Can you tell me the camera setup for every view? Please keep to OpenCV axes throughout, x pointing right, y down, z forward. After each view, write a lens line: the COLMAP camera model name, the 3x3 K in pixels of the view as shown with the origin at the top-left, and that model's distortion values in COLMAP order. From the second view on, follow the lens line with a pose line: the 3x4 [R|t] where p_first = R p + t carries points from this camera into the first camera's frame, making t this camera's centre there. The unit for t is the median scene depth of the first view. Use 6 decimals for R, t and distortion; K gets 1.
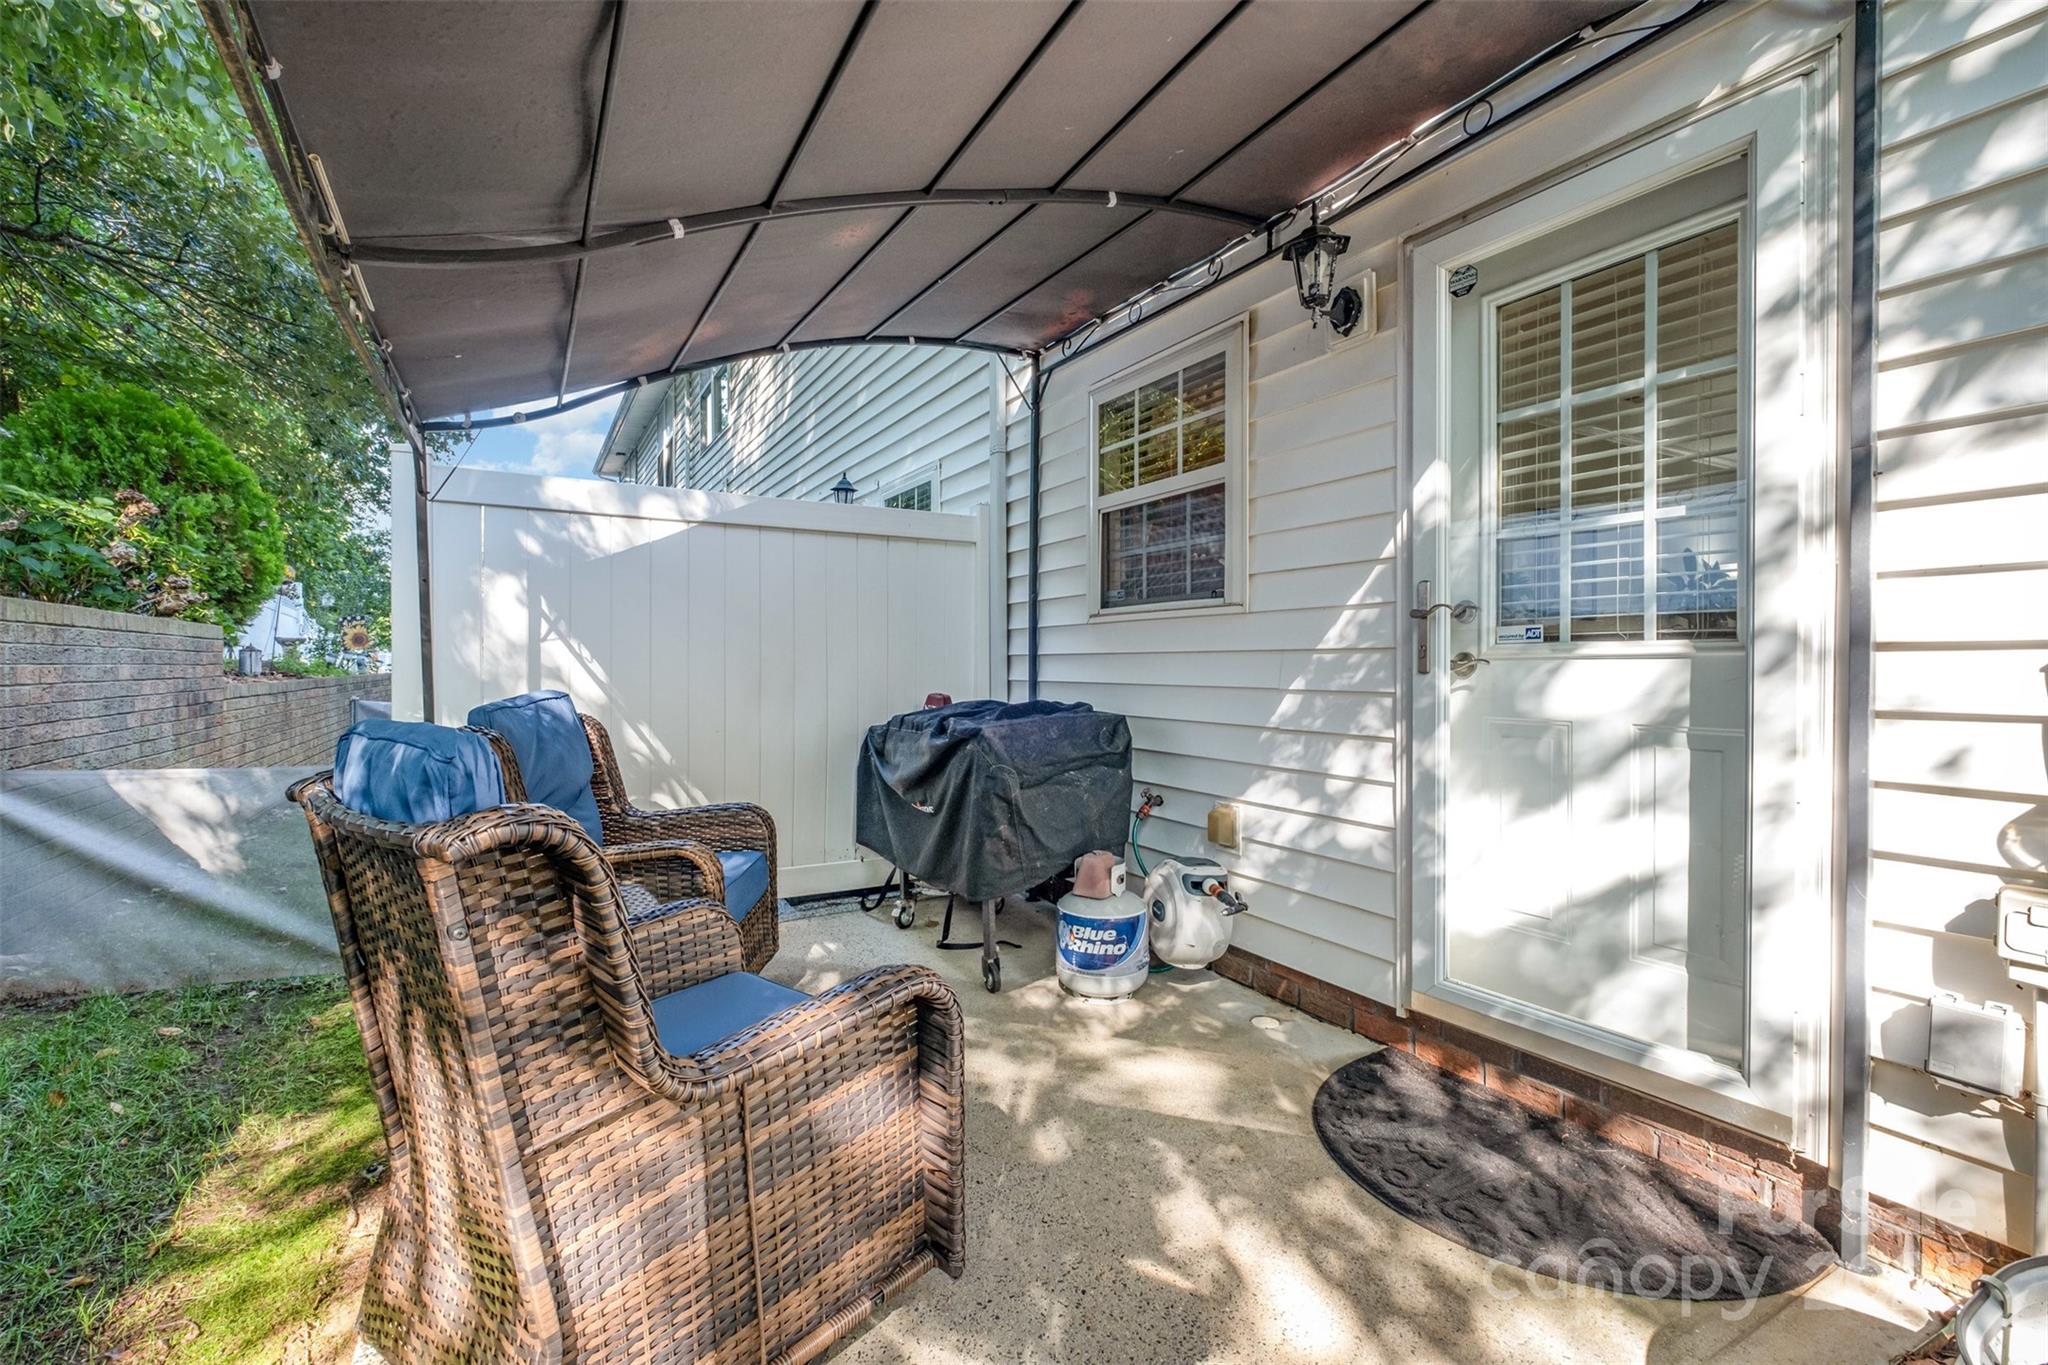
lens RADIAL K [[894.7, 0, 1013.4], [0, 894.7, 675.8], [0, 0, 1]] dist [-0.002111, -0.000258]
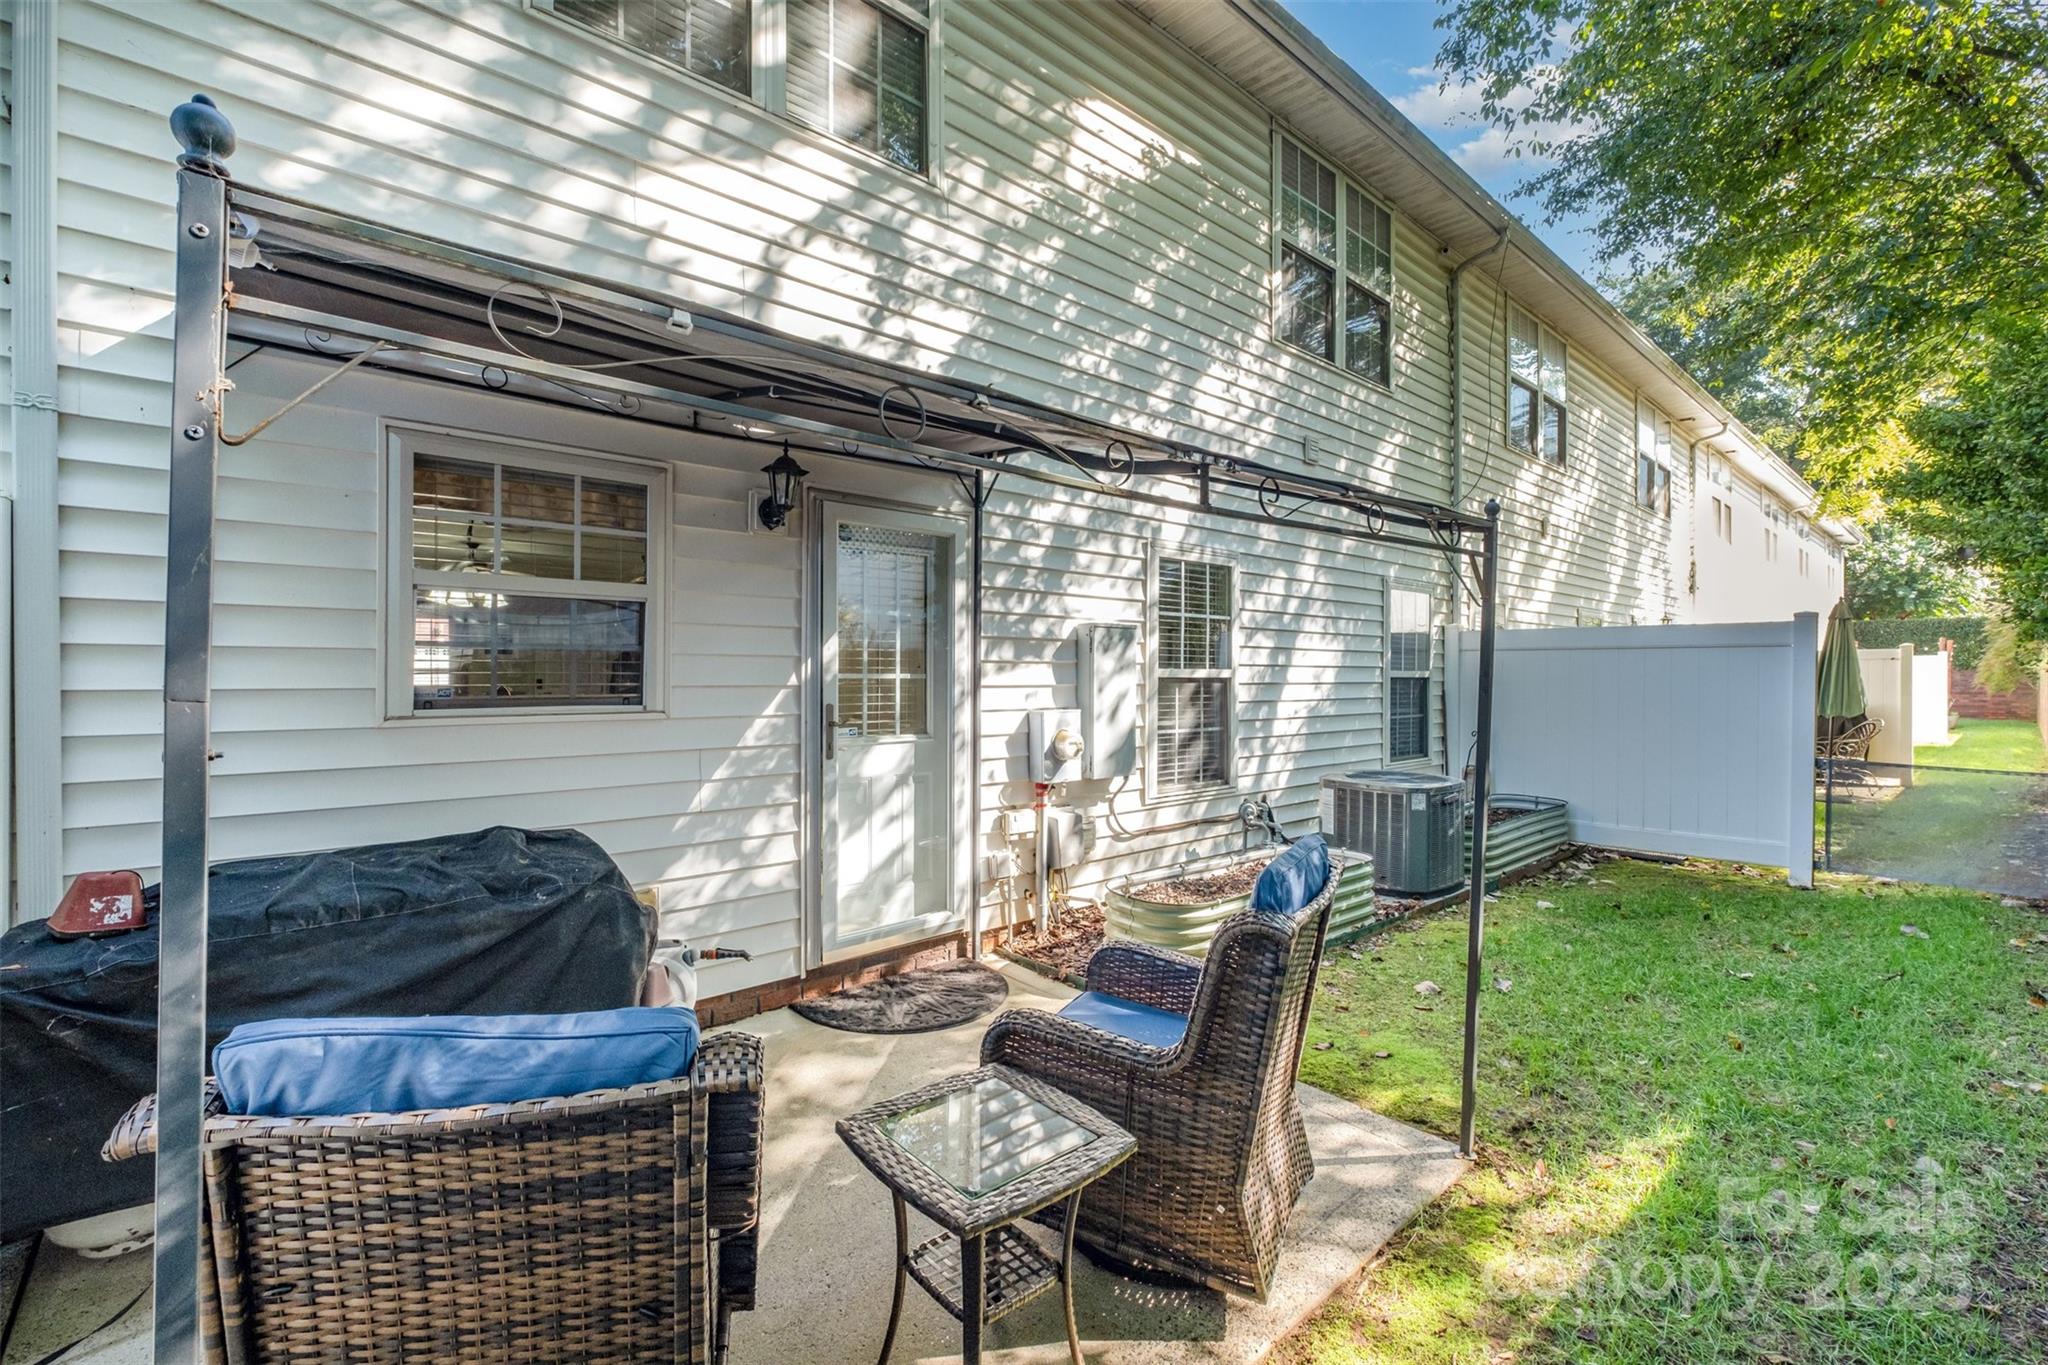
lens RADIAL K [[894.7, 0, 1013.4], [0, 894.7, 675.8], [0, 0, 1]] dist [-0.002111, -0.000258]
pose [[-0.206384, -0.006325, 0.978451, -1.315886], [0.003959, 0.999966, 0.007299, -0.179800], [-0.978463, 0.005381, -0.206352, 1.075015]]
